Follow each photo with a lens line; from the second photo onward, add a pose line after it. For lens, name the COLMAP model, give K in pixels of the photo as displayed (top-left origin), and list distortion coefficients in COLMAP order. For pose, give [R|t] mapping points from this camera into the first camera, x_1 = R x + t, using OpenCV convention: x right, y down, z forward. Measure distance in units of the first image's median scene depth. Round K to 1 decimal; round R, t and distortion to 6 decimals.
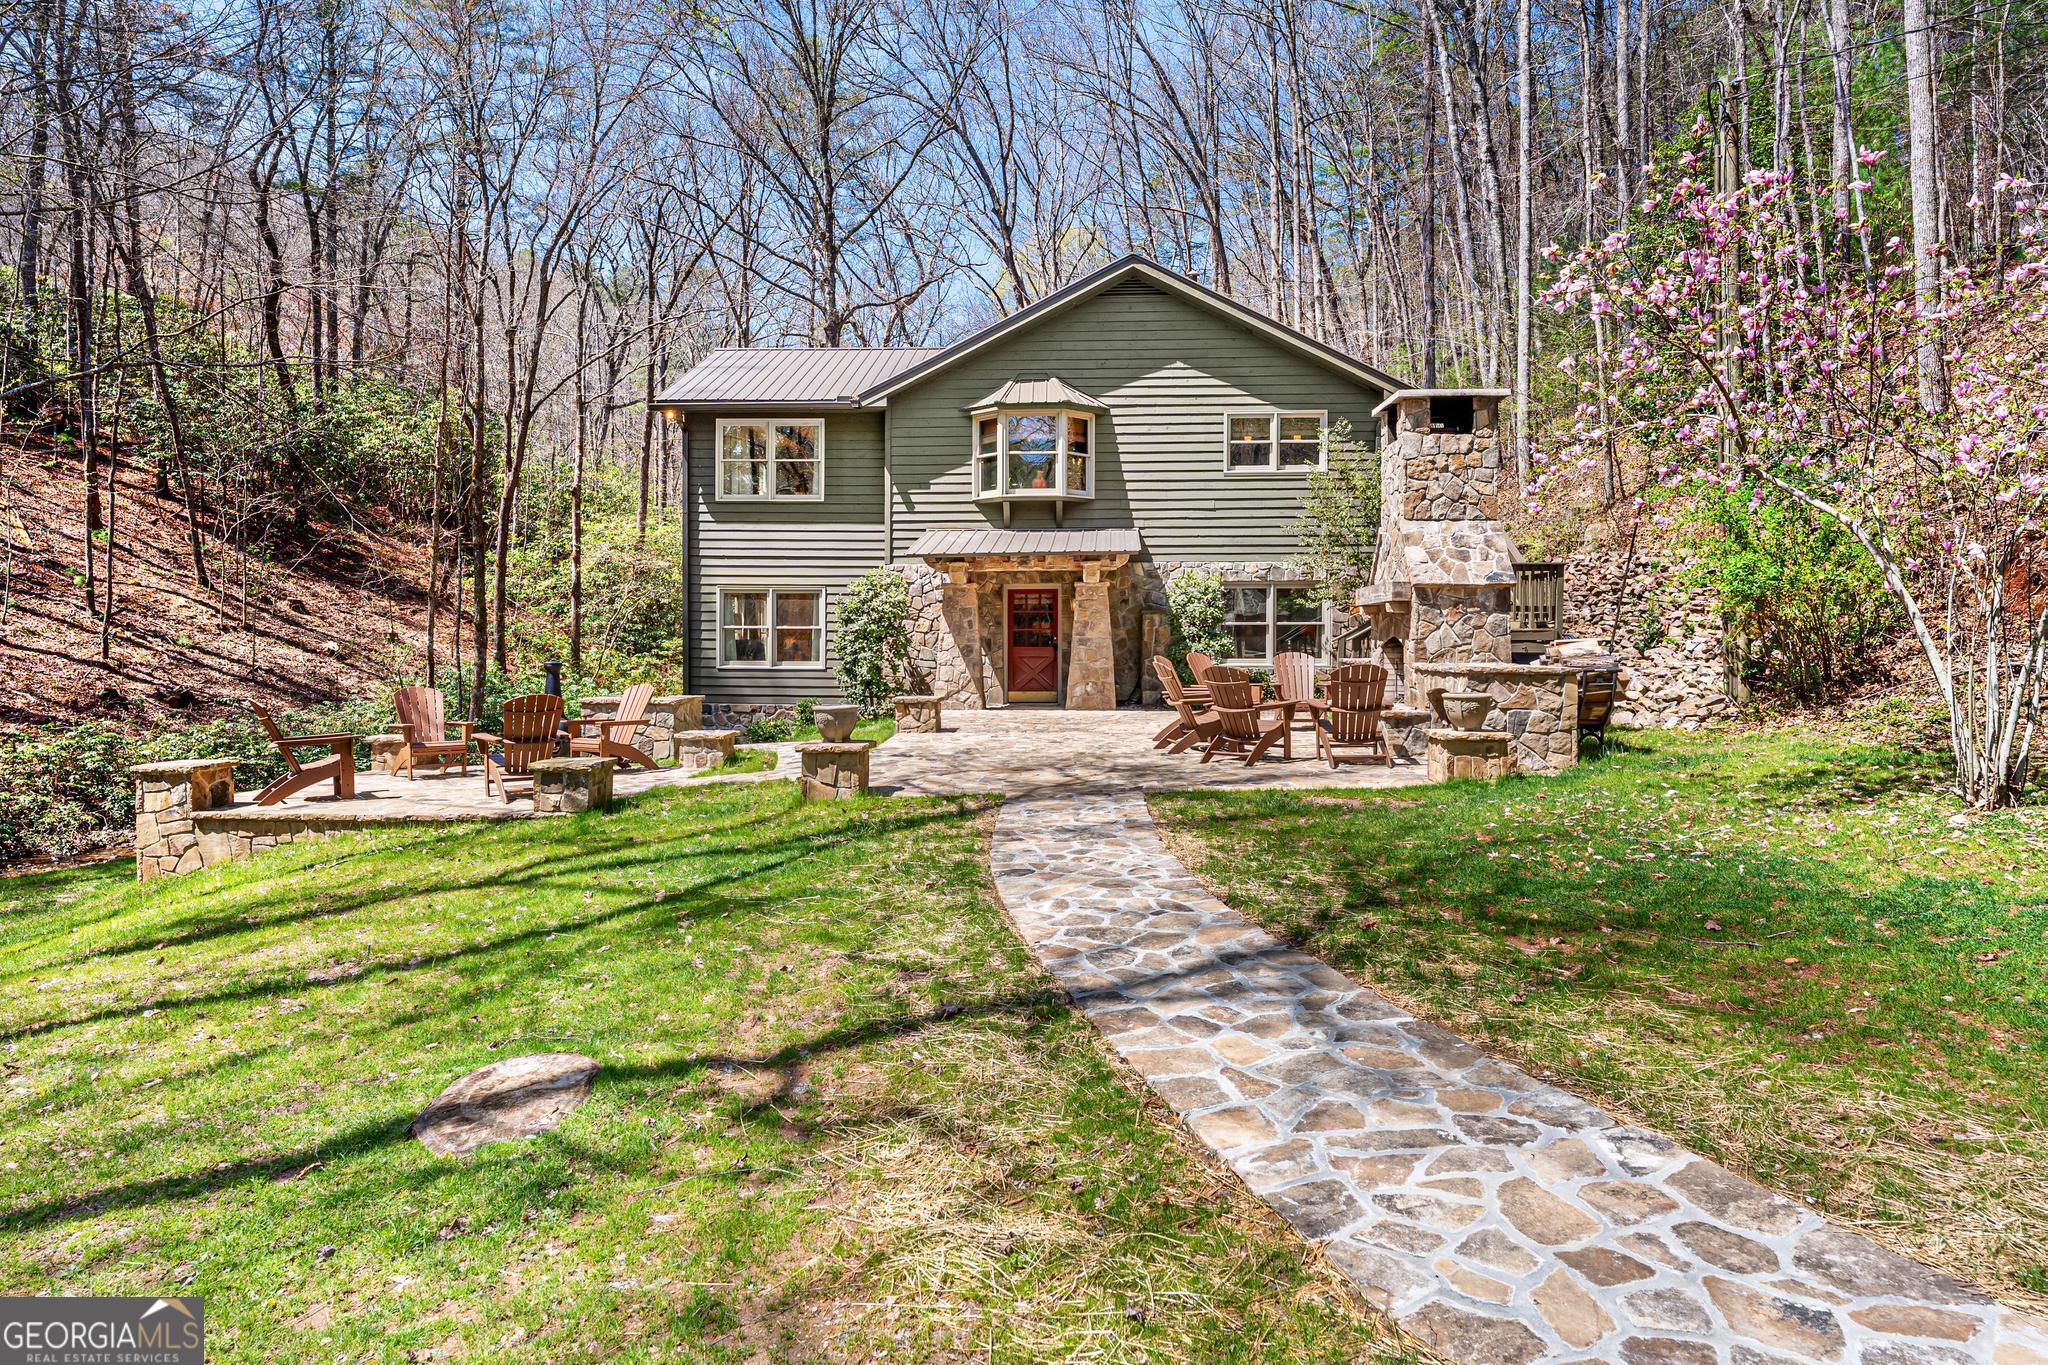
lens RADIAL K [[1191.4, 0, 1023.0], [0, 1191.4, 670.3], [0, 0, 1]] dist [-0.003141, -0.001921]
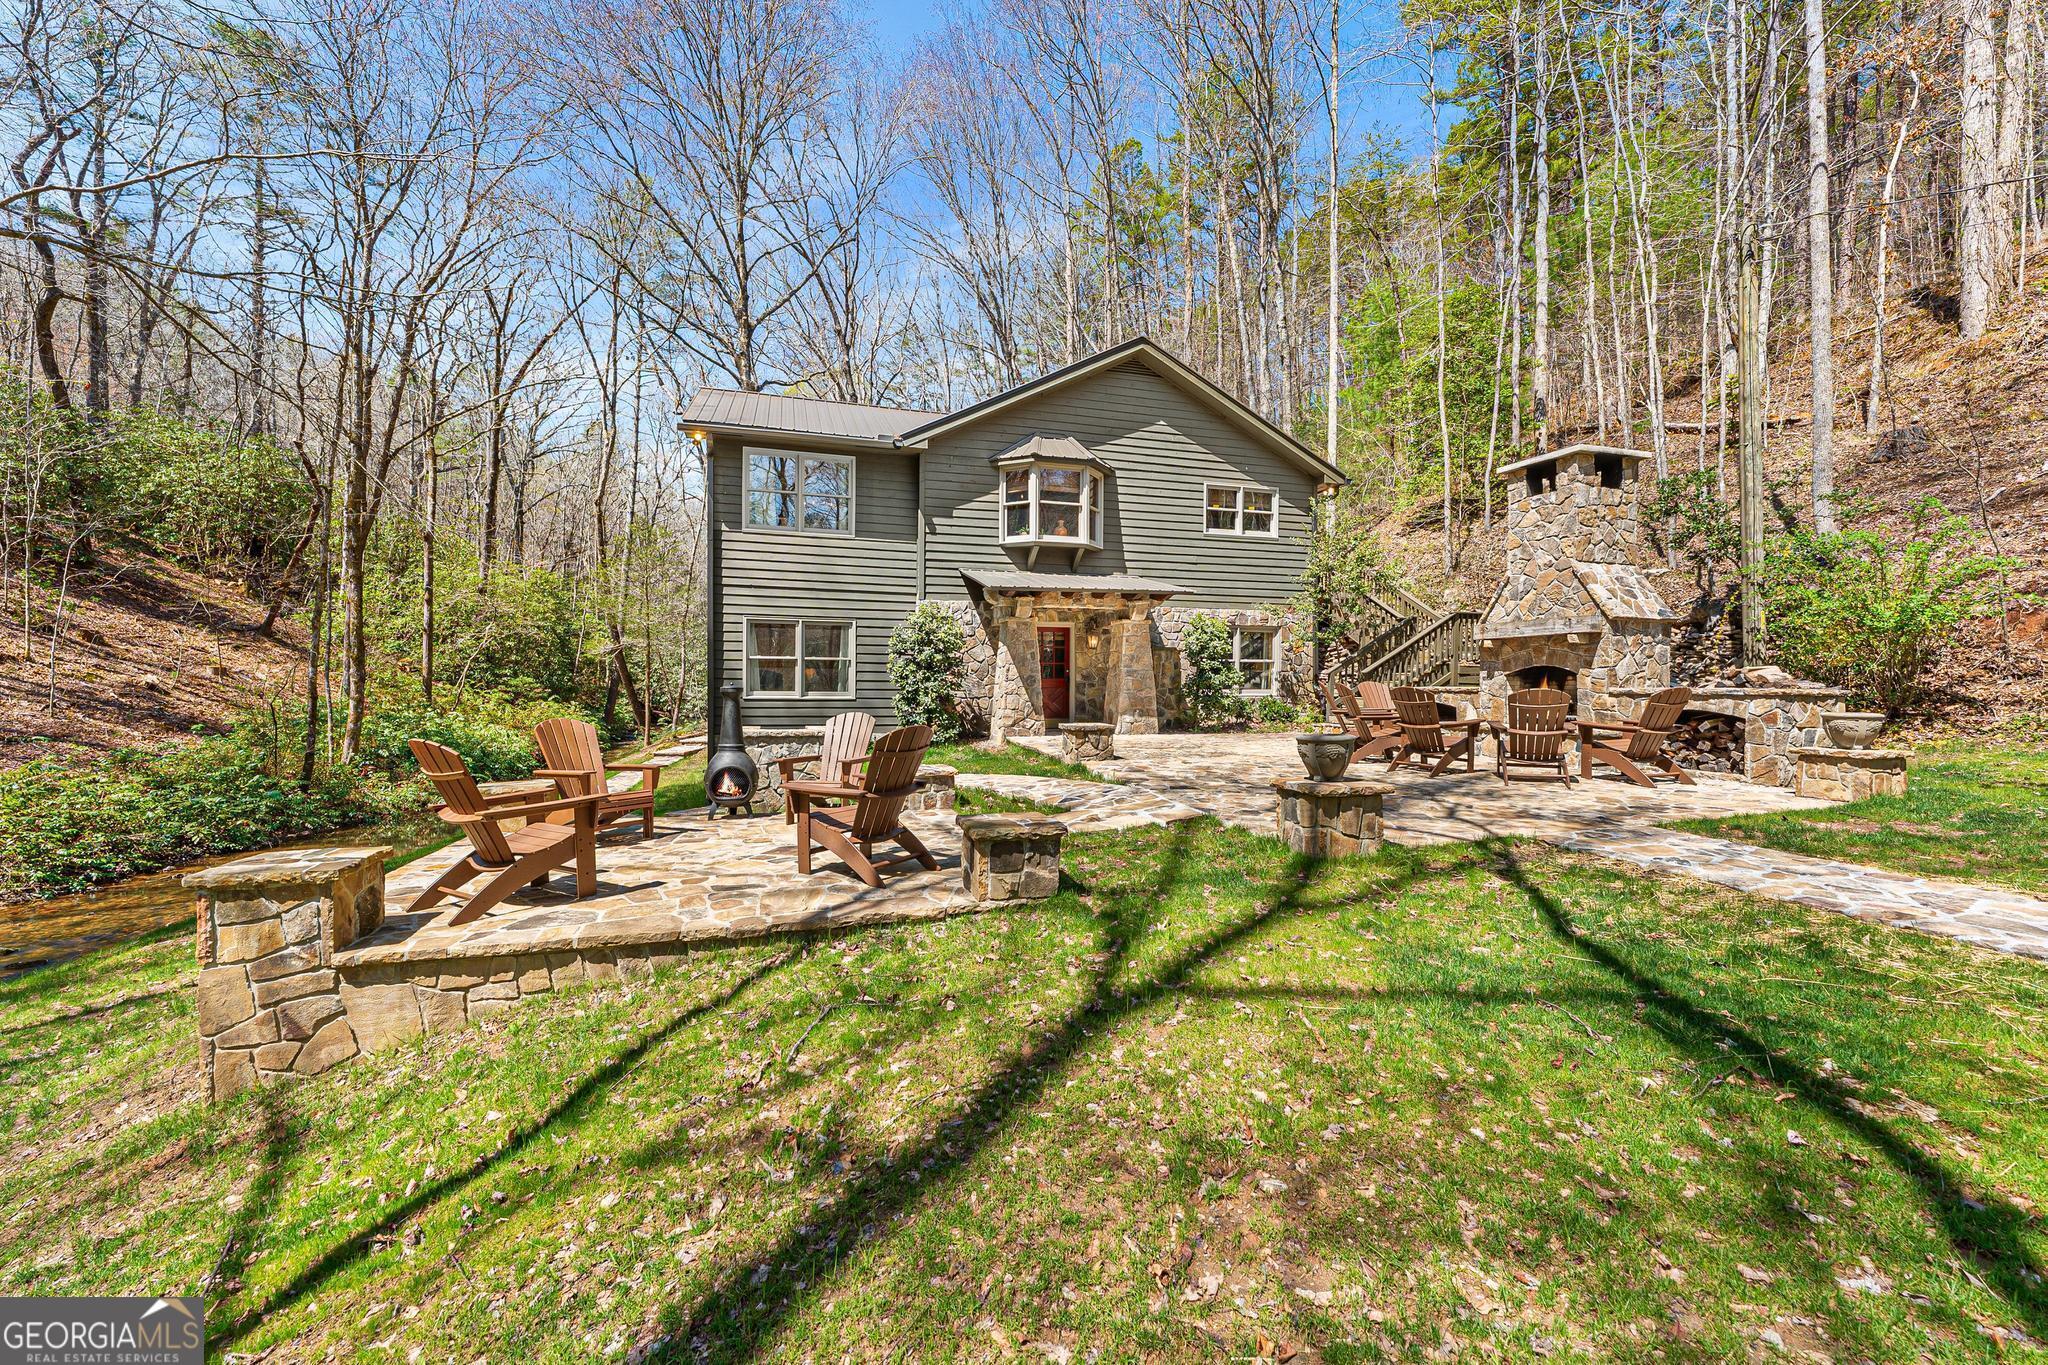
lens RADIAL K [[827.1, 0, 1024.4], [0, 827.1, 693.6], [0, 0, 1]] dist [0.001838, 0.000962]
pose [[0.941834, 0.000622, 0.336079, -0.278364], [0.003928, 0.999910, -0.012857, 0.004435], [-0.336056, 0.013429, 0.941746, 0.284350]]
